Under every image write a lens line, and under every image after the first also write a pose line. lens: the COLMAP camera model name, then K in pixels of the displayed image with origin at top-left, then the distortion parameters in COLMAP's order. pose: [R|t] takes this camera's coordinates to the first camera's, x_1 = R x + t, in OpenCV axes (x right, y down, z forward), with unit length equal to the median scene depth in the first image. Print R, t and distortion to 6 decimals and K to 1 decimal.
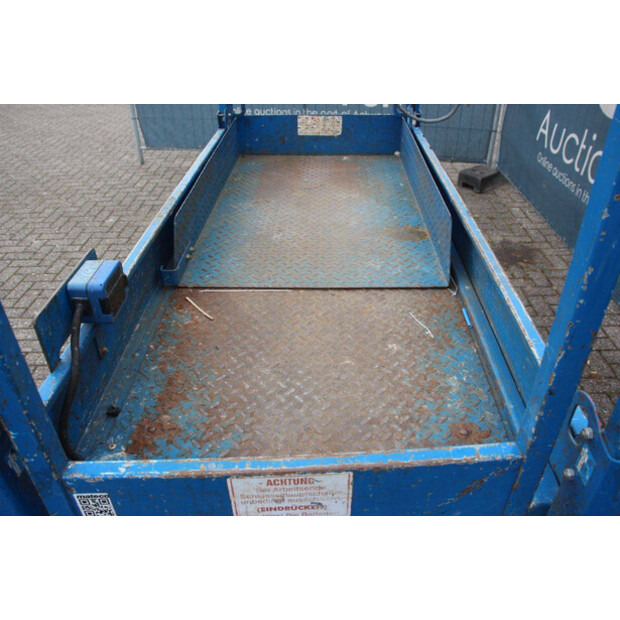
lens RADIAL K [[496.9, 0, 302.4], [0, 496.9, 310.6], [0, 0, 1]] dist [-0.091065, 0.037154]
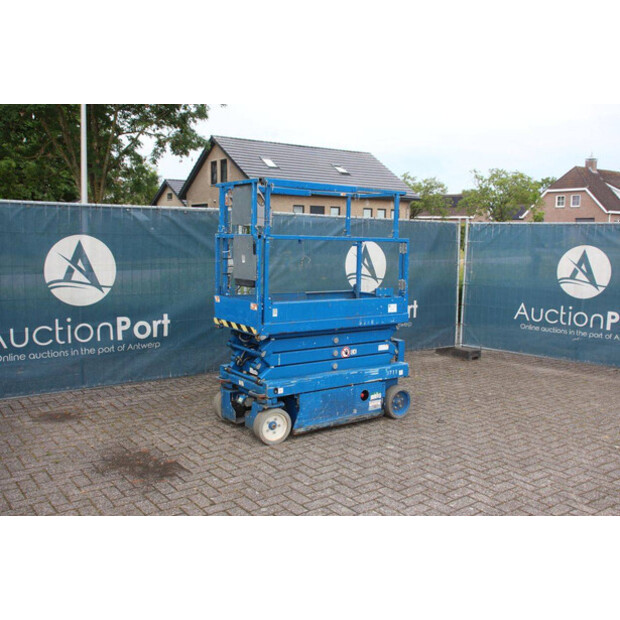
lens RADIAL K [[613.0, 0, 314.4], [0, 613.0, 312.3], [0, 0, 1]] dist [-0.069750, 0.000000]
pose [[-0.625818, -0.090845, 0.774661, -1.534979], [0.431319, 0.787206, 0.440762, -0.933296], [-0.649858, 0.609963, -0.453464, 1.361302]]
